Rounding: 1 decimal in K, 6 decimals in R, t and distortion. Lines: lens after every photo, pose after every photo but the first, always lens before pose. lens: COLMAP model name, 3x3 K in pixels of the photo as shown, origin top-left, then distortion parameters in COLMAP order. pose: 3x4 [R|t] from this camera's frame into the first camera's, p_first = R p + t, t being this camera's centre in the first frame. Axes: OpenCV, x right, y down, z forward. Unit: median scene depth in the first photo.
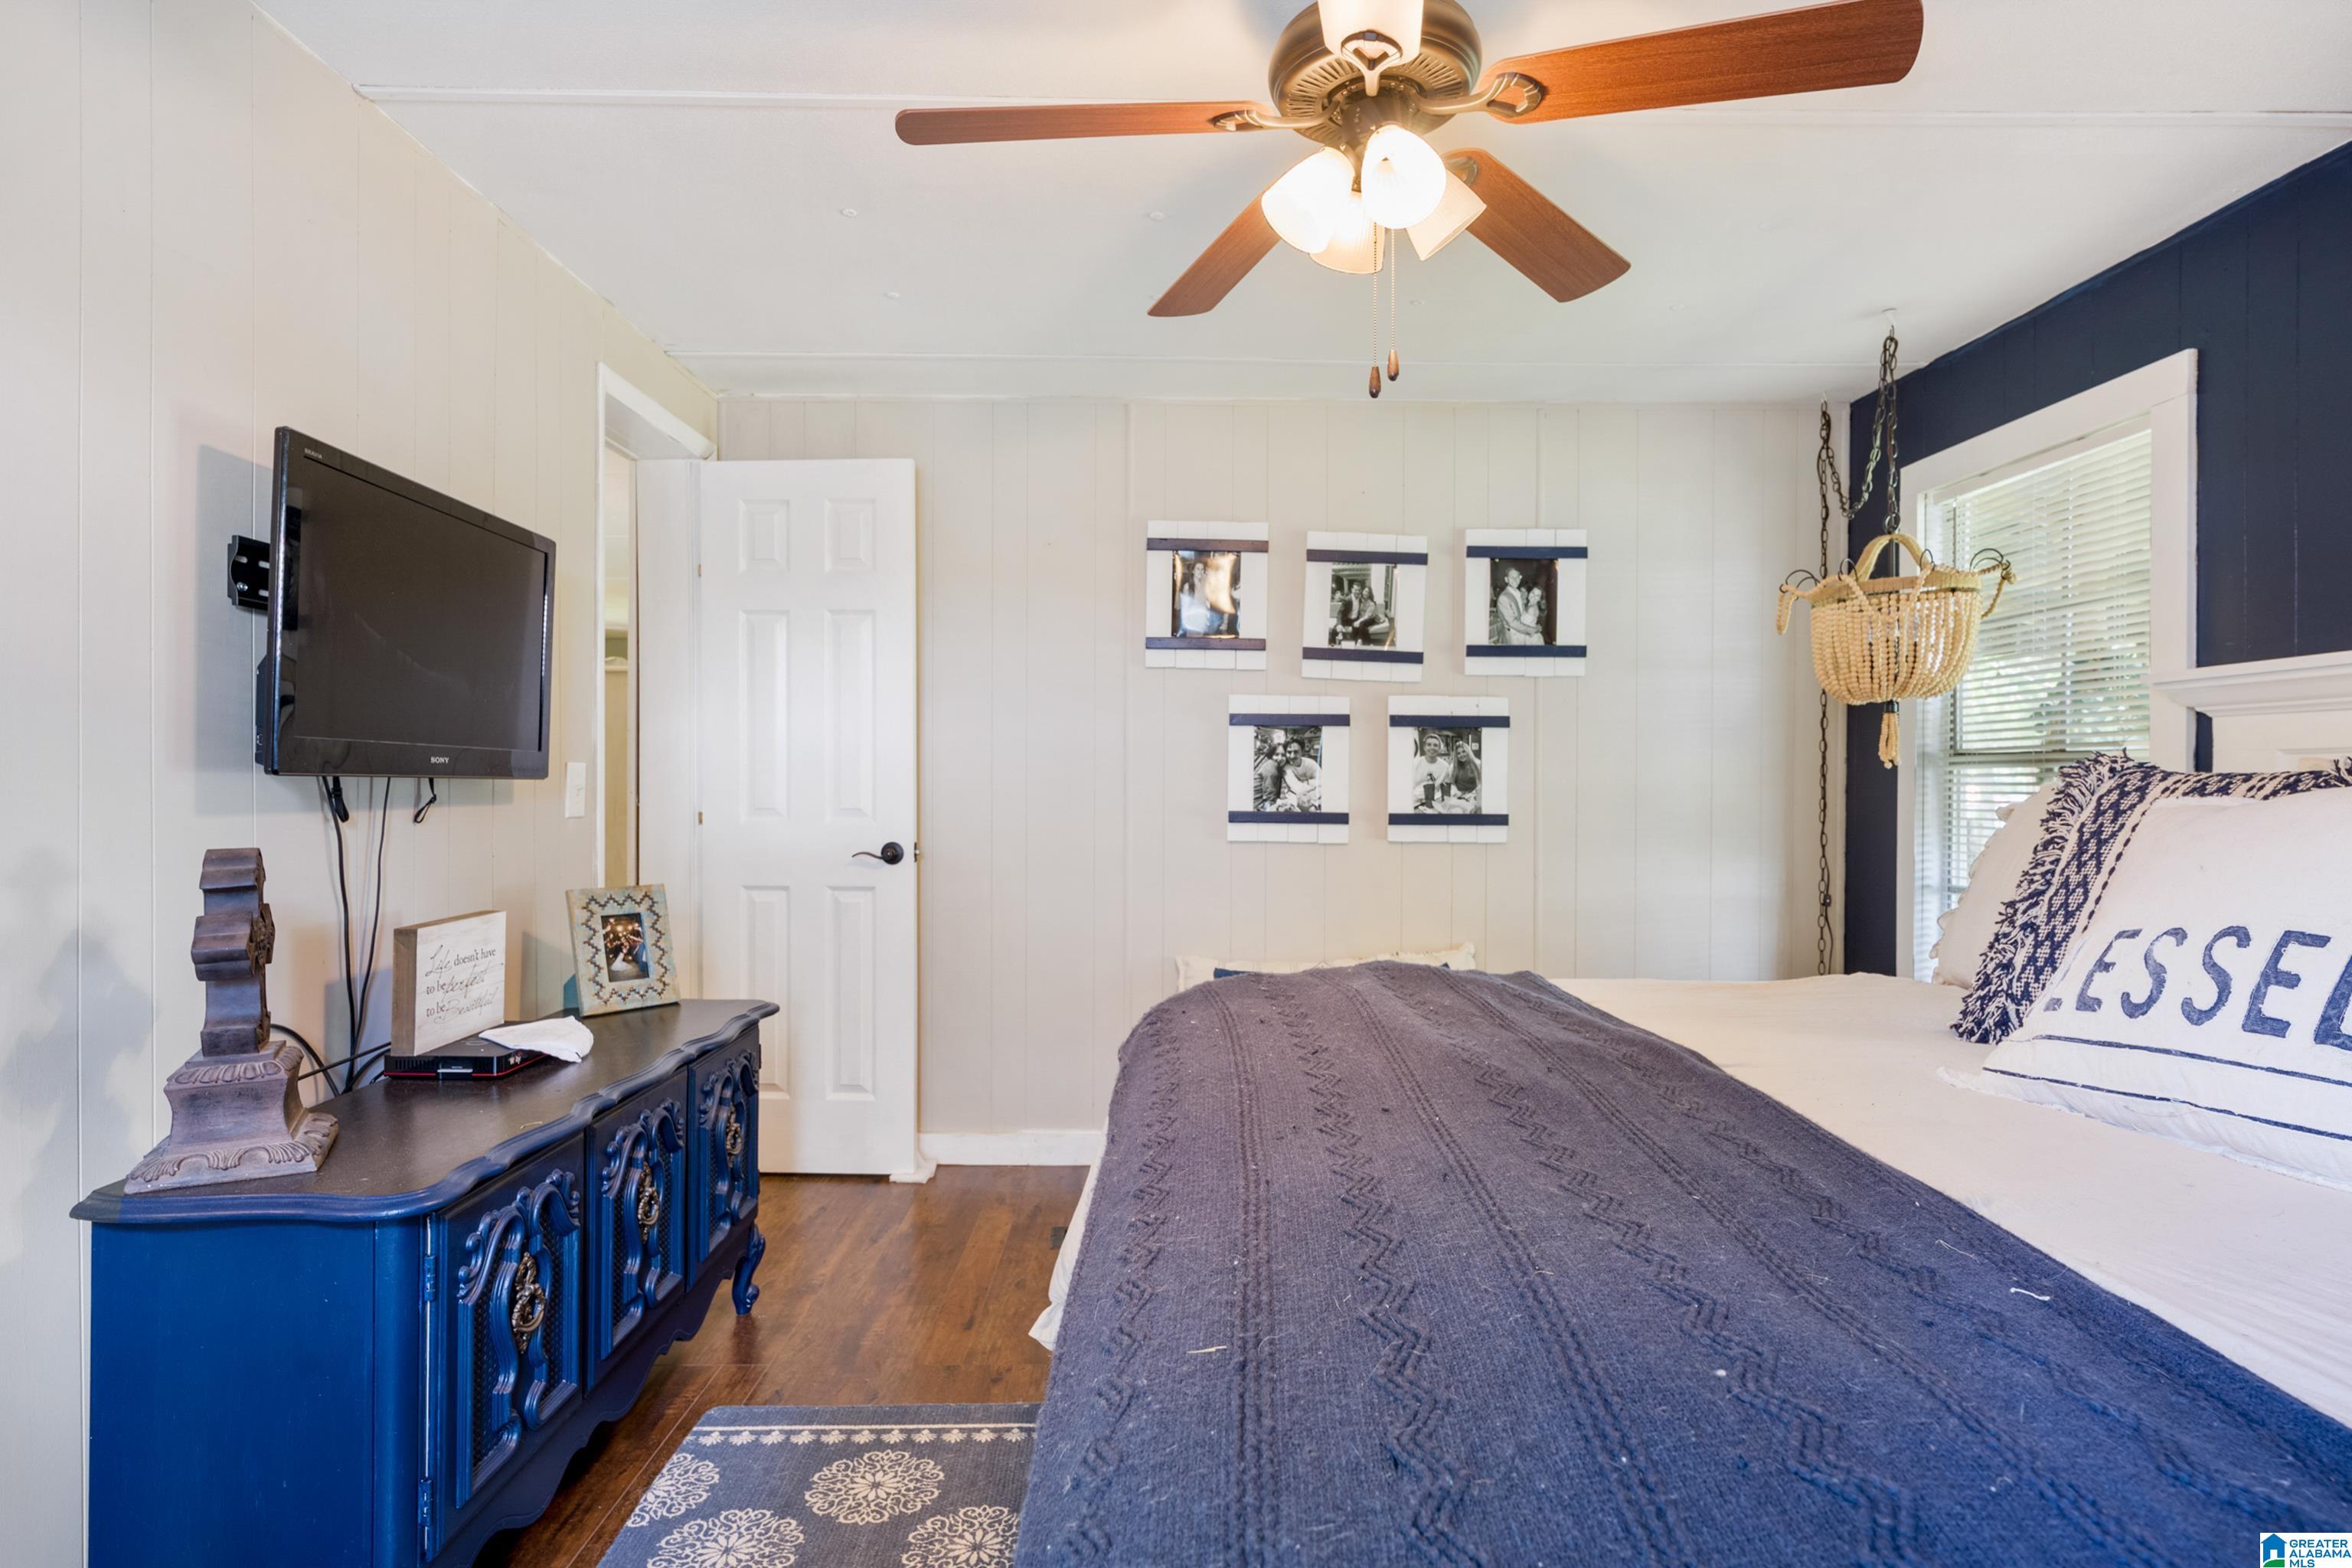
lens RADIAL K [[1204.1, 0, 1179.2], [0, 1204.1, 781.2], [0, 0, 1]] dist [0.005431, 0.000300]
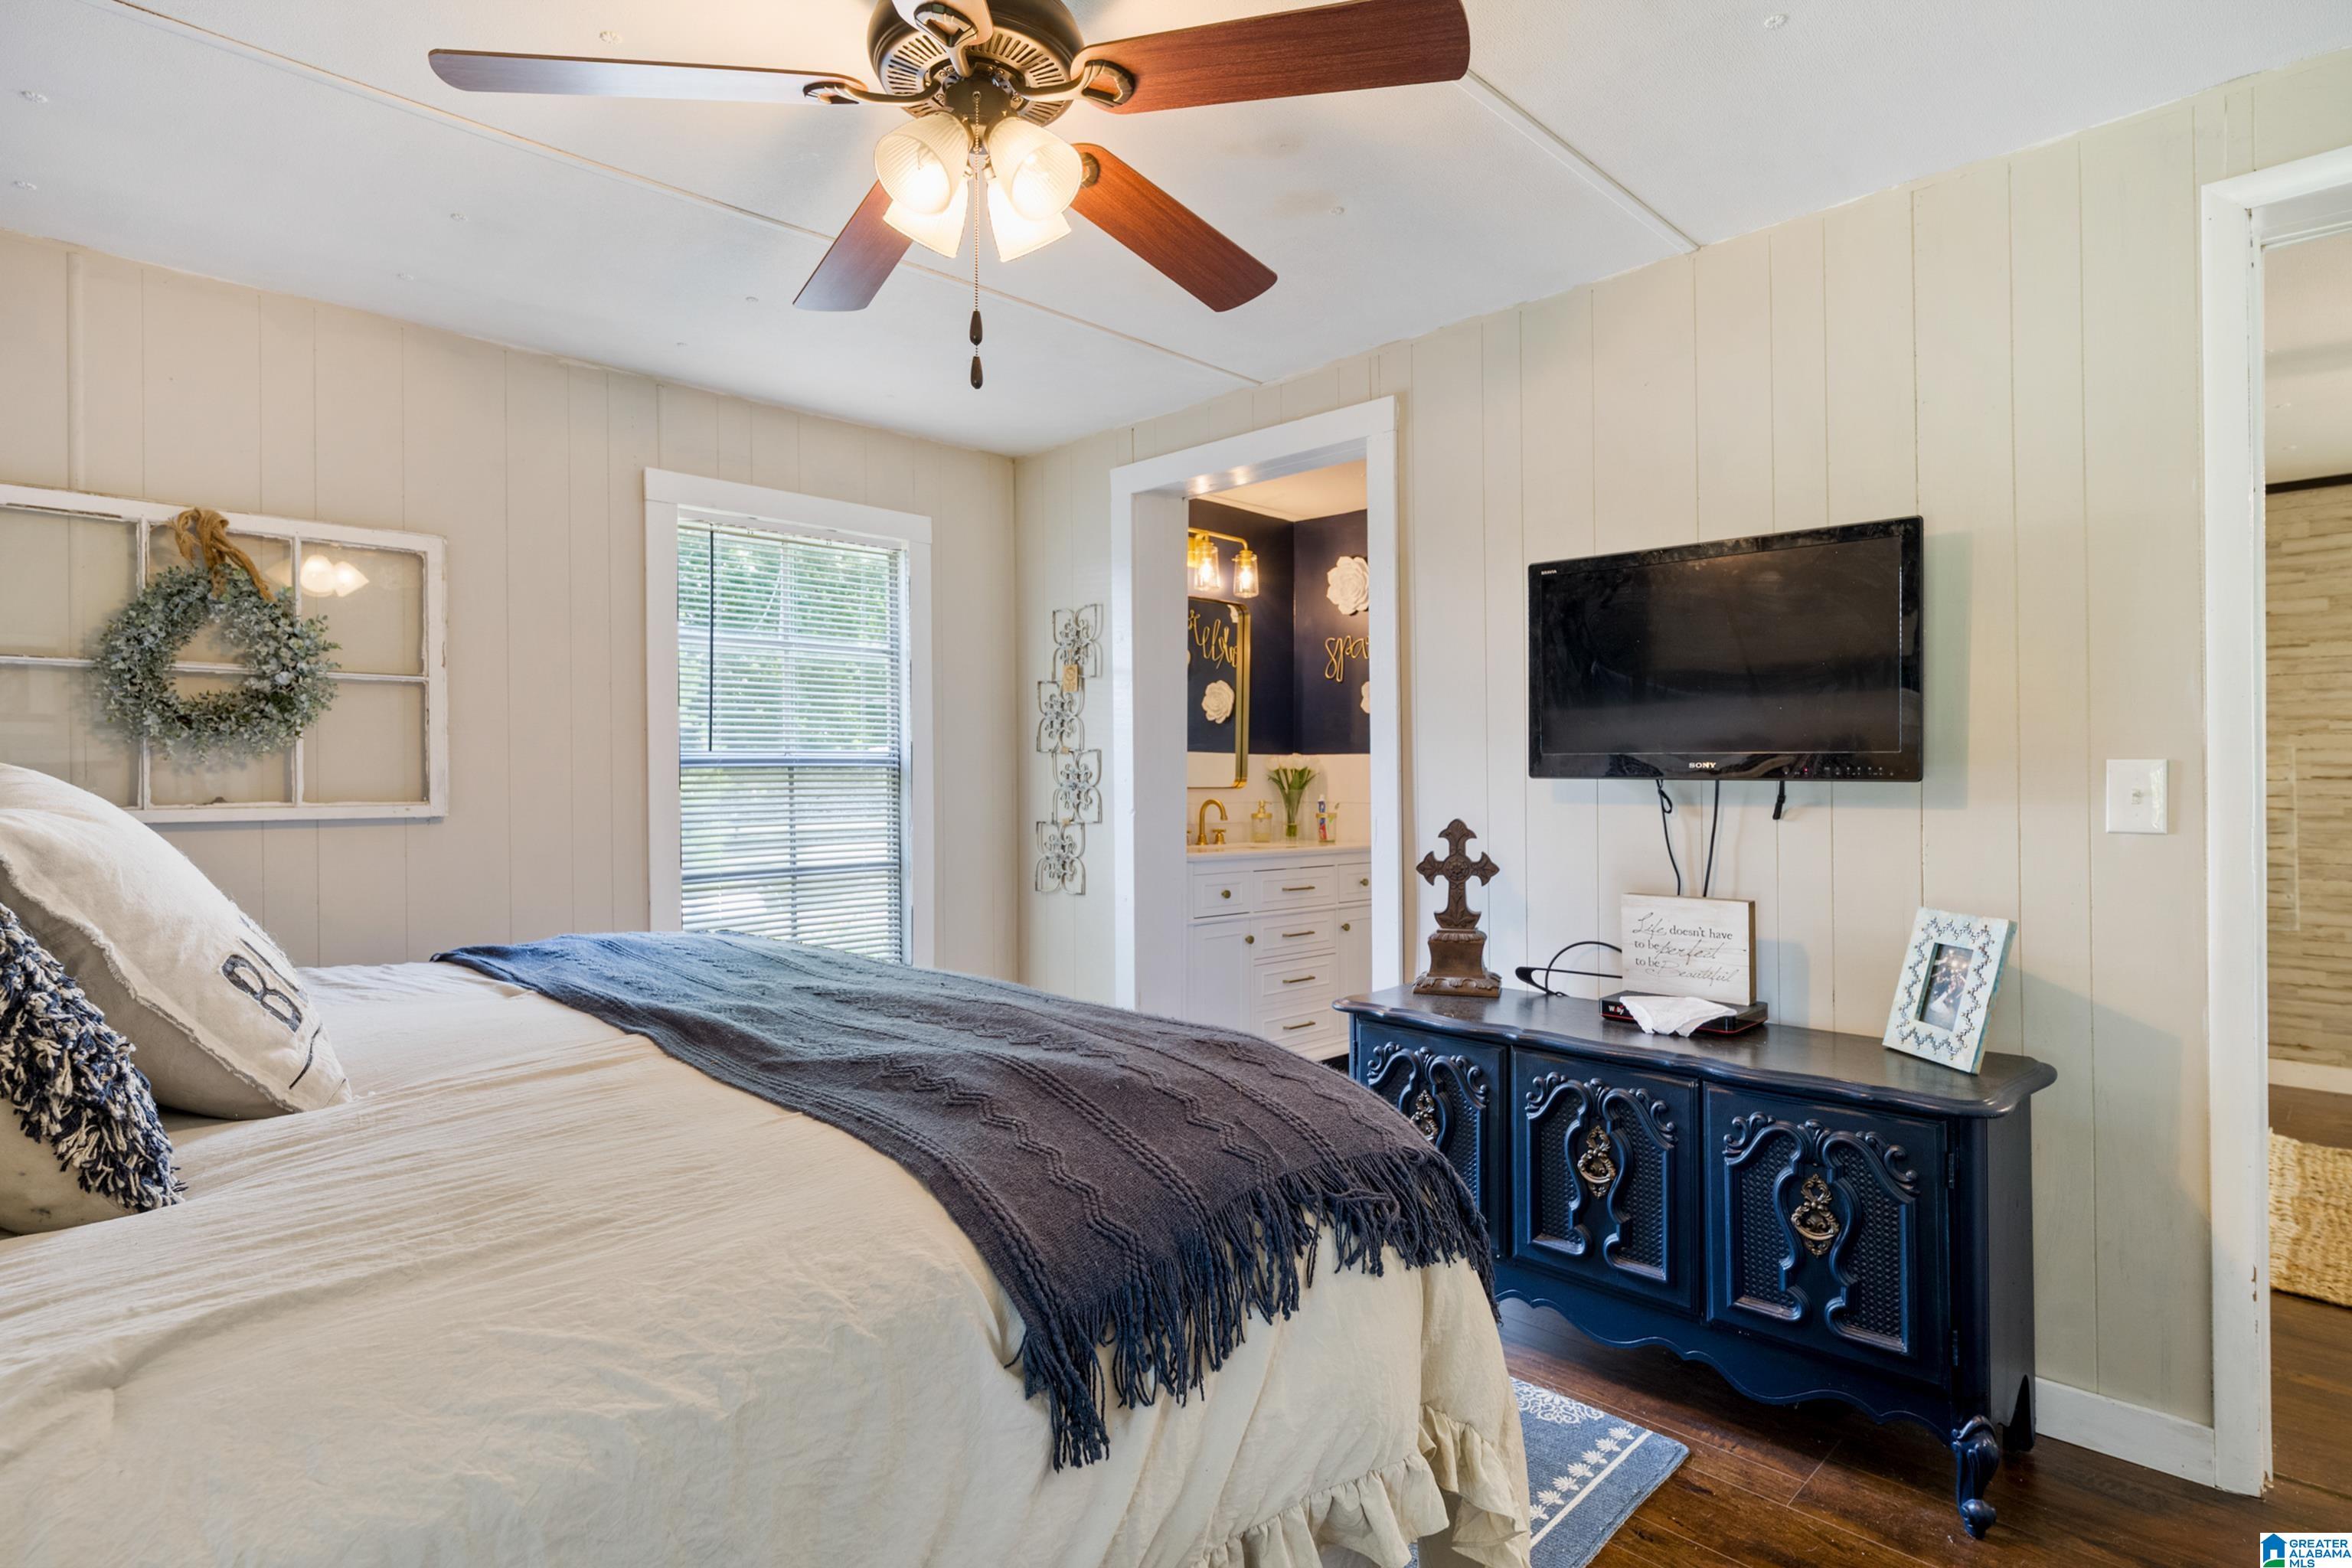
lens RADIAL K [[1204.1, 0, 1181.2], [0, 1204.1, 774.9], [0, 0, 1]] dist [0.005431, 0.000300]
pose [[-0.712276, -0.000804, -0.701899, 0.592823], [0.000406, 0.999999, -0.001558, -0.006132], [0.701900, -0.001394, -0.712275, 1.477372]]
